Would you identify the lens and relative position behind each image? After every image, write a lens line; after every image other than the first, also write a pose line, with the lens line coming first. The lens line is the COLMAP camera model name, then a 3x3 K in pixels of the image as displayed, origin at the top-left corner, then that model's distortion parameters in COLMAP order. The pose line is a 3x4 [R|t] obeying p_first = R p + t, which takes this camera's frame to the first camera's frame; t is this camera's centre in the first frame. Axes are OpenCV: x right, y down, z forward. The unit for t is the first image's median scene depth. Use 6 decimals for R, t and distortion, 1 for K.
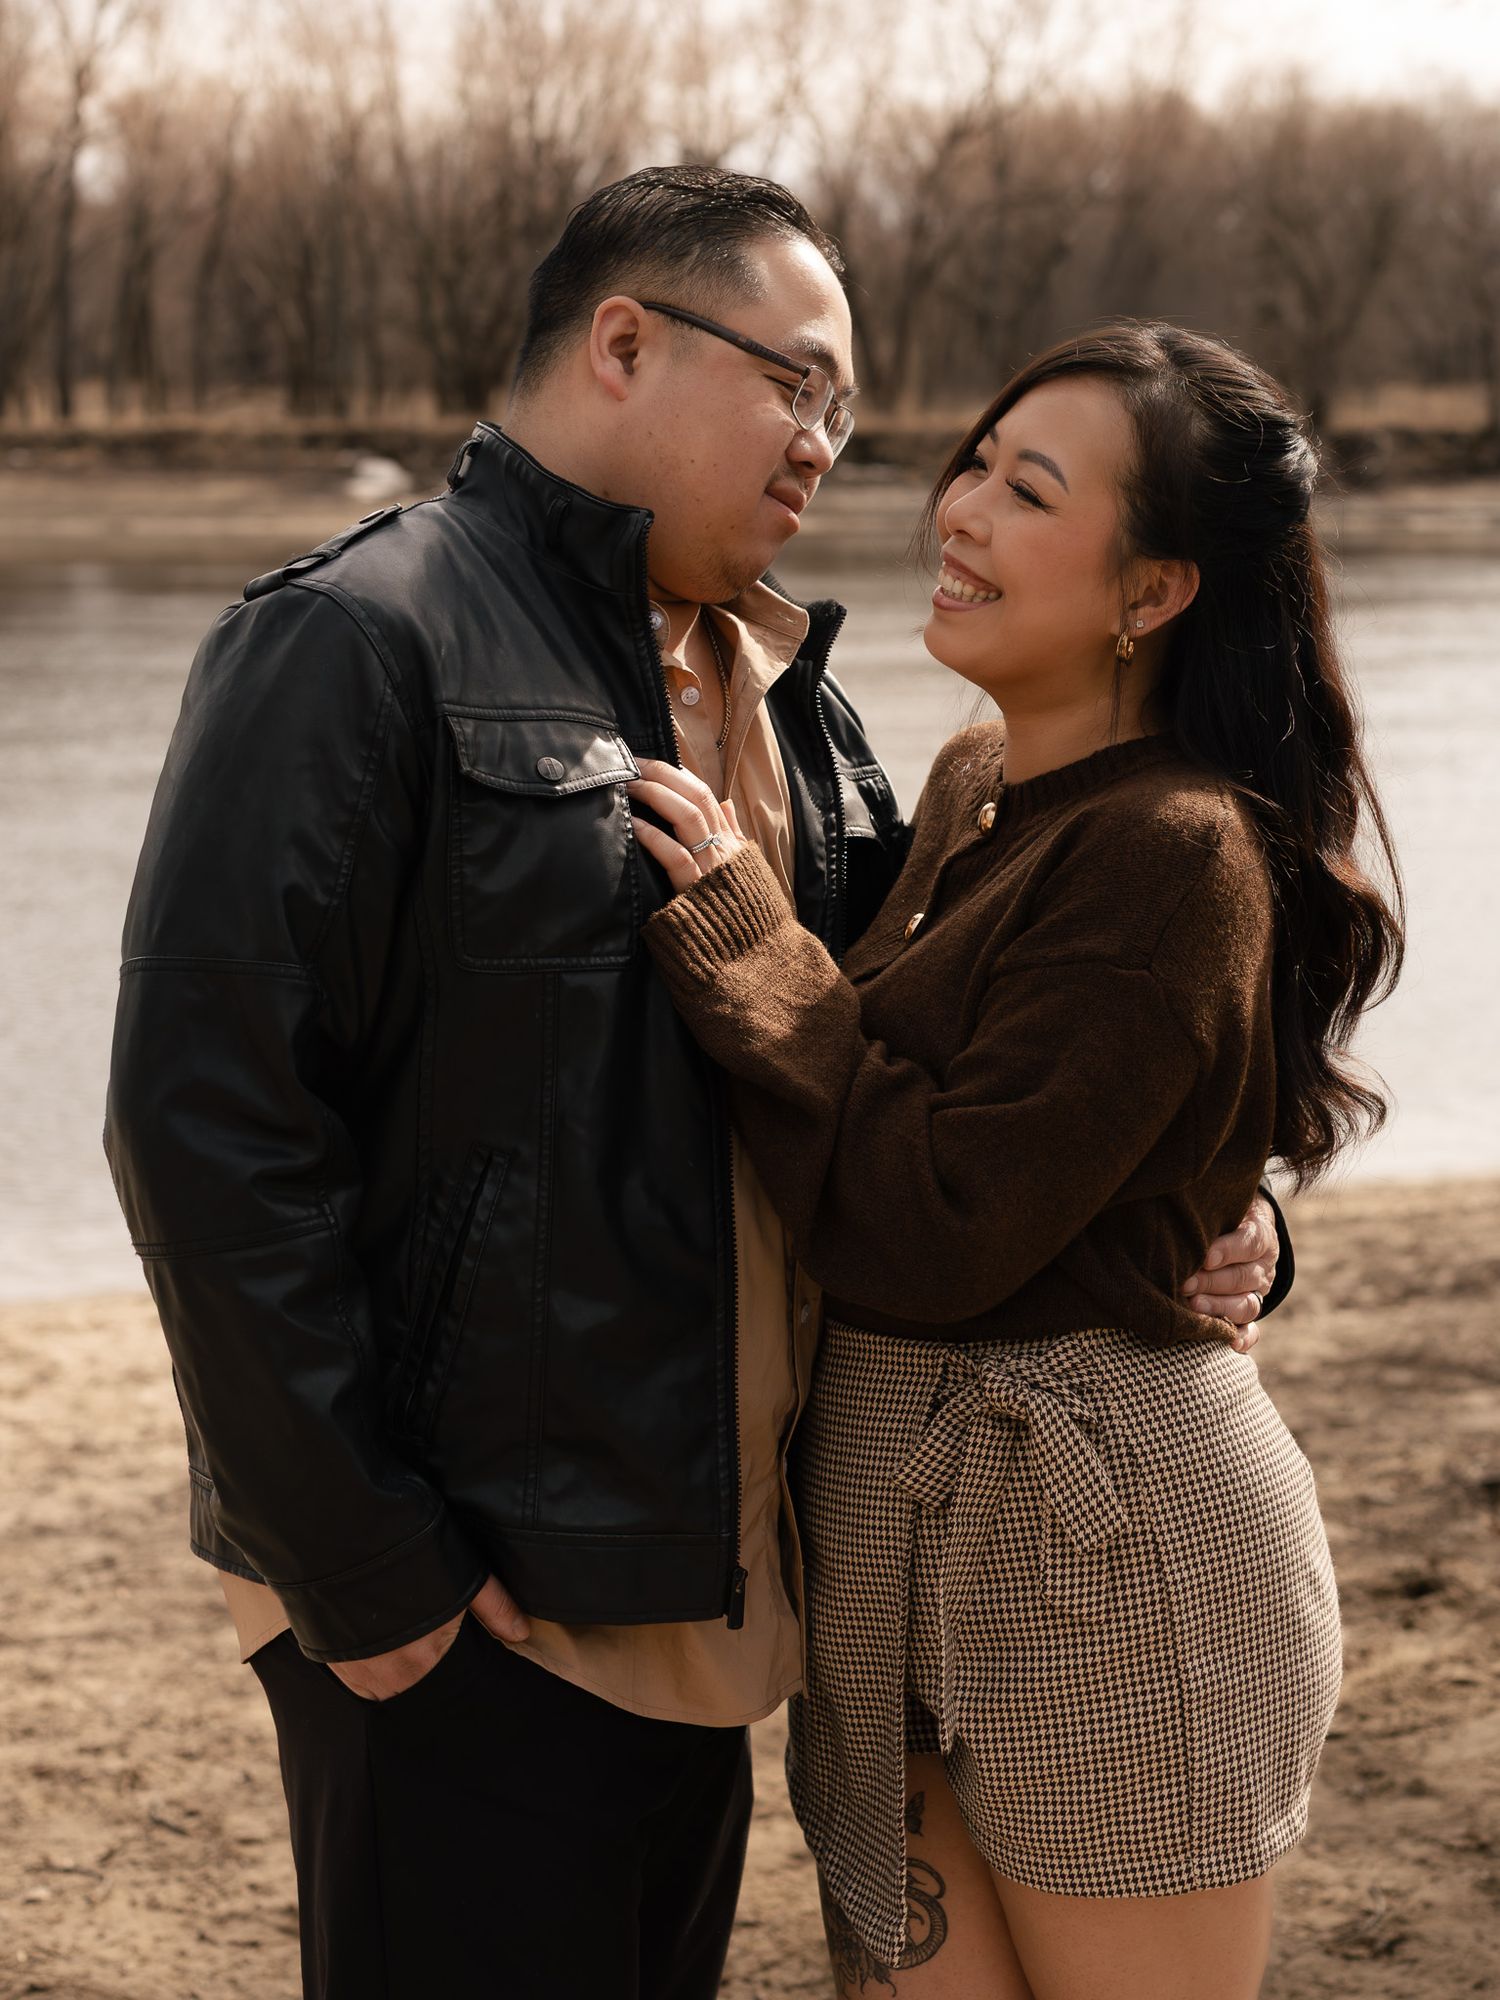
lens RADIAL K [[4499.8, 0, 750.0], [0, 4499.8, 1000.0], [0, 0, 1]] dist [0.310251, -0.783912]
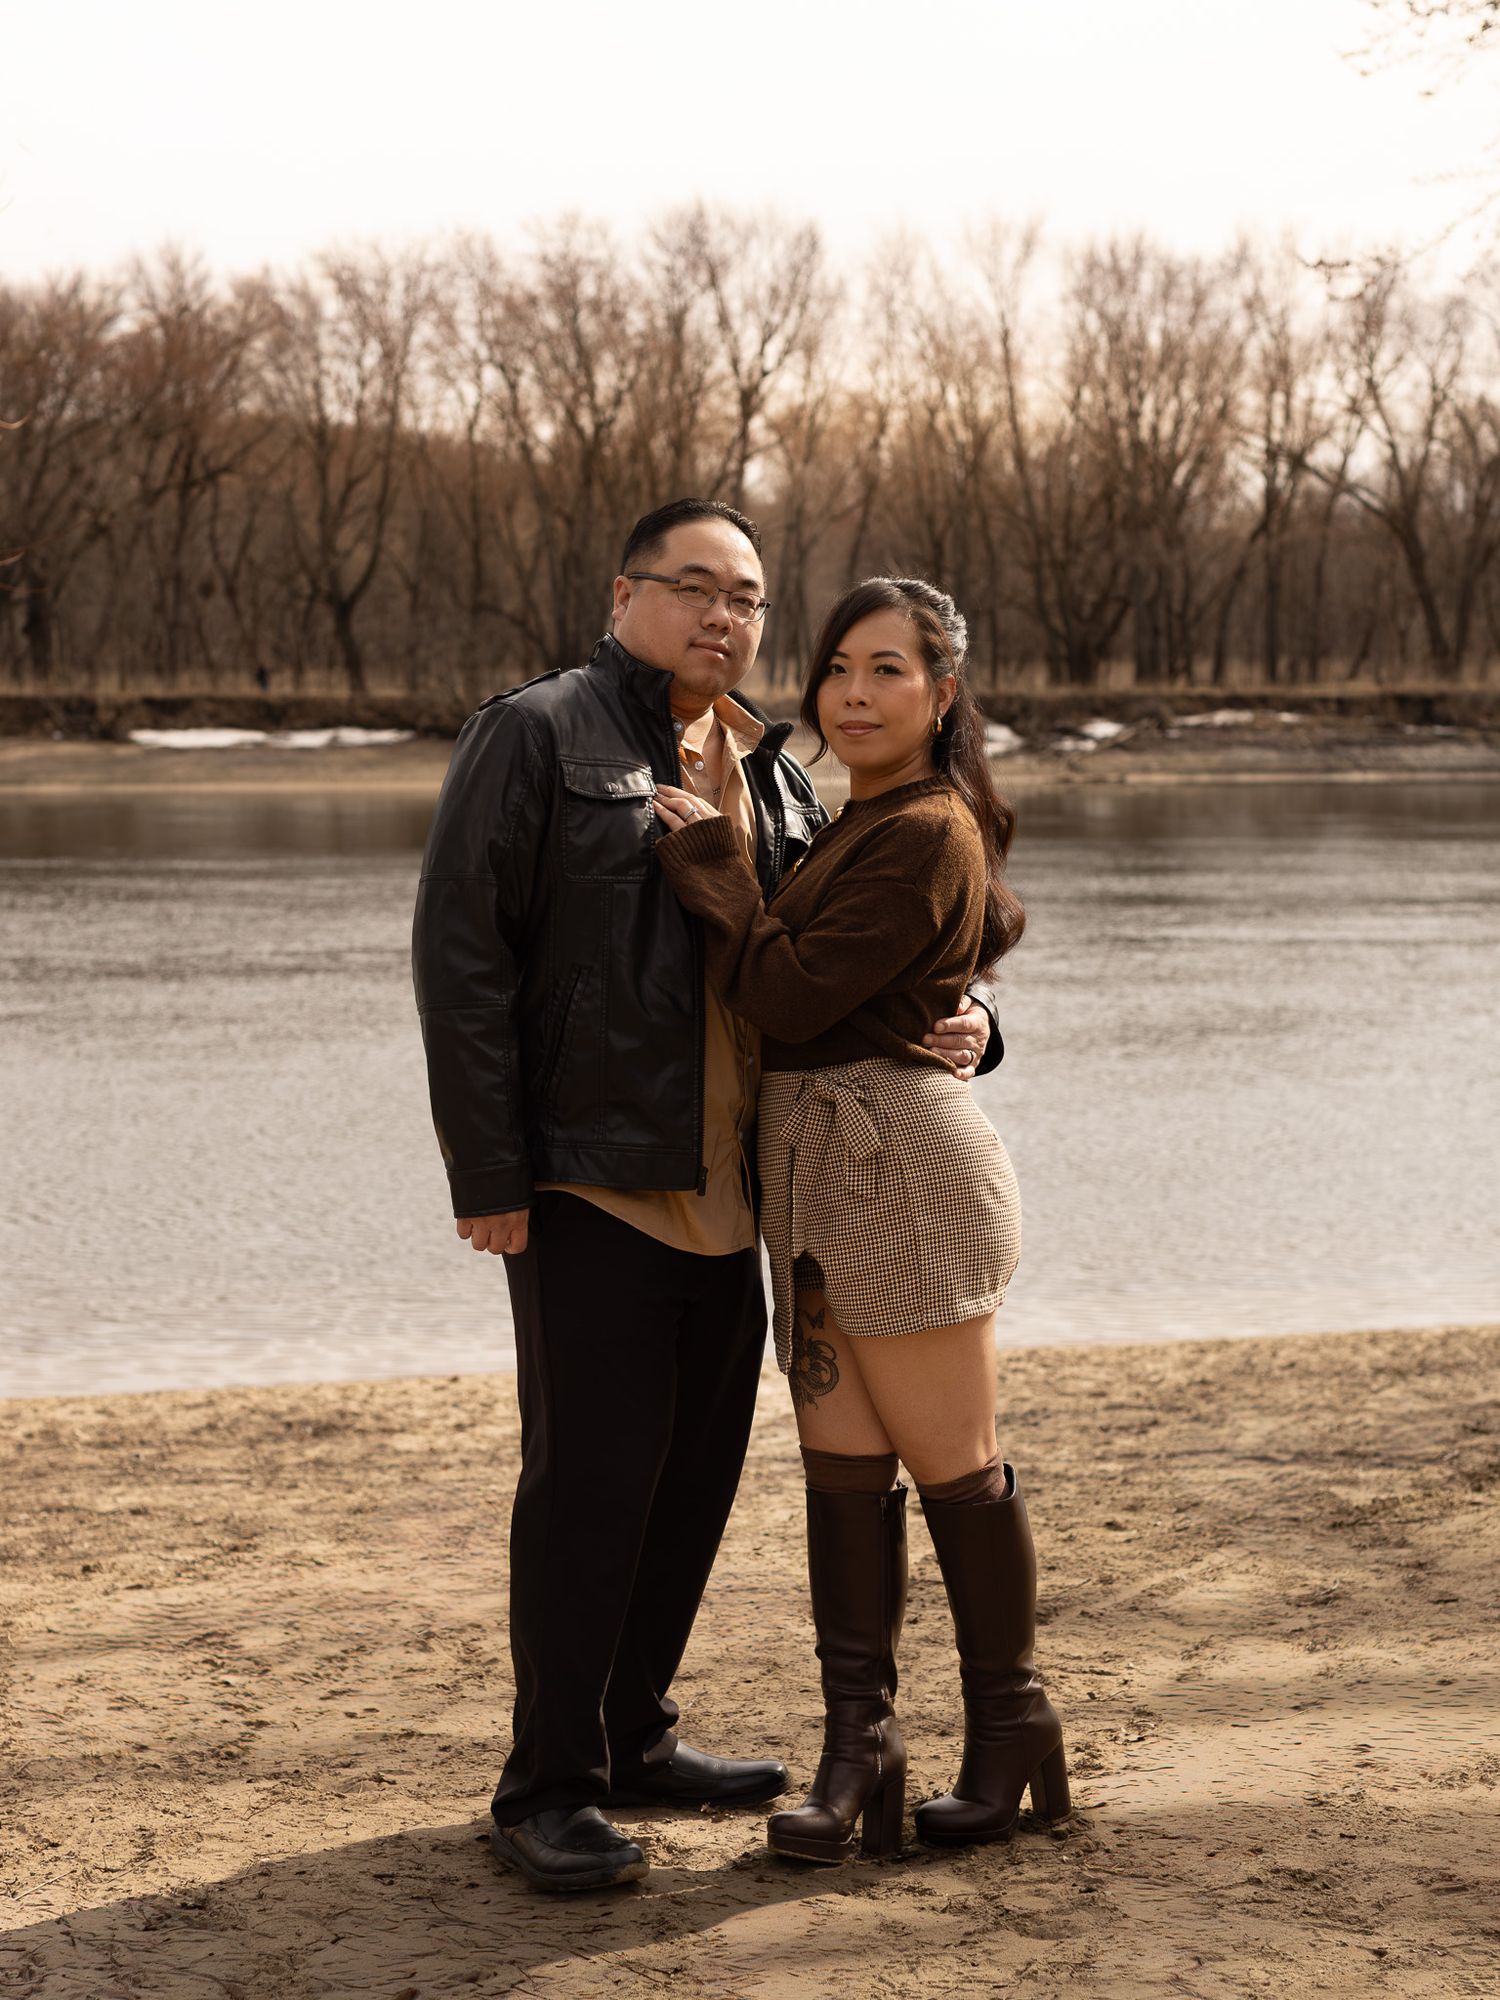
lens RADIAL K [[4499.8, 0, 750.0], [0, 4499.8, 1000.0], [0, 0, 1]] dist [0.310251, -0.783912]
pose [[0.987100, -0.000129, -0.160107, 0.038308], [-0.009830, 0.998065, -0.061404, 0.018961], [0.159805, 0.062186, 0.985188, -0.113972]]
